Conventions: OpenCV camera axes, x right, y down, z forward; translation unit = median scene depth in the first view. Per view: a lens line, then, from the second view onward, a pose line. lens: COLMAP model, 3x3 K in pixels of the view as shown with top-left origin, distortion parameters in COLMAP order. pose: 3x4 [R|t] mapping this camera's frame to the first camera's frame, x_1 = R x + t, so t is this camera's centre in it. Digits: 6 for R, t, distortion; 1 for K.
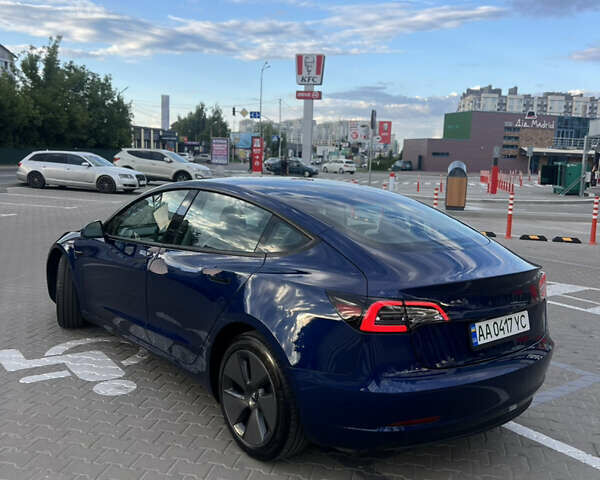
lens RADIAL K [[614.6, 0, 300.0], [0, 614.6, 240.0], [0, 0, 1]] dist [0.045725, -0.004822]
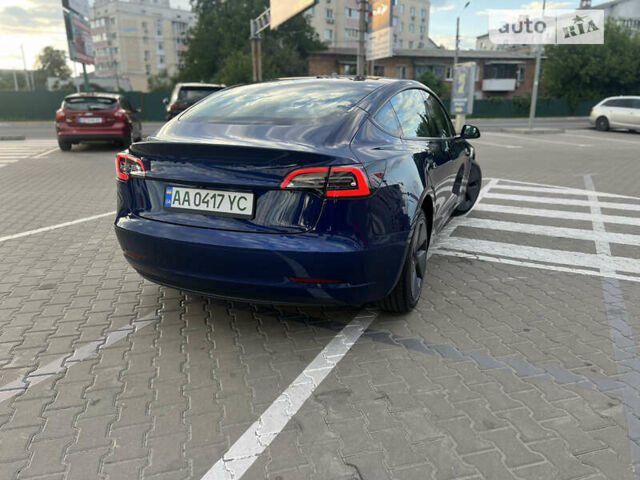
lens RADIAL K [[492.5, 0, 320.0], [0, 492.5, 240.0], [0, 0, 1]] dist [0.035409, -0.029195]
pose [[0.468269, 0.208719, -0.858580, 0.626755], [-0.109389, 0.977919, 0.178070, 0.023150], [0.876788, 0.010534, 0.480761, 0.435500]]
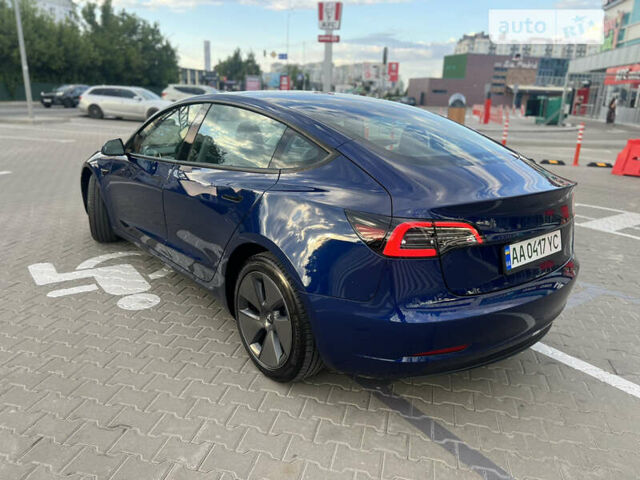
lens RADIAL K [[492.5, 0, 320.0], [0, 492.5, 240.0], [0, 0, 1]] dist [0.035409, -0.029195]
pose [[0.999996, -0.000125, -0.002941, 0.004473], [0.000564, 0.988756, 0.149538, 0.010038], [0.002889, -0.149539, 0.988752, 0.152251]]
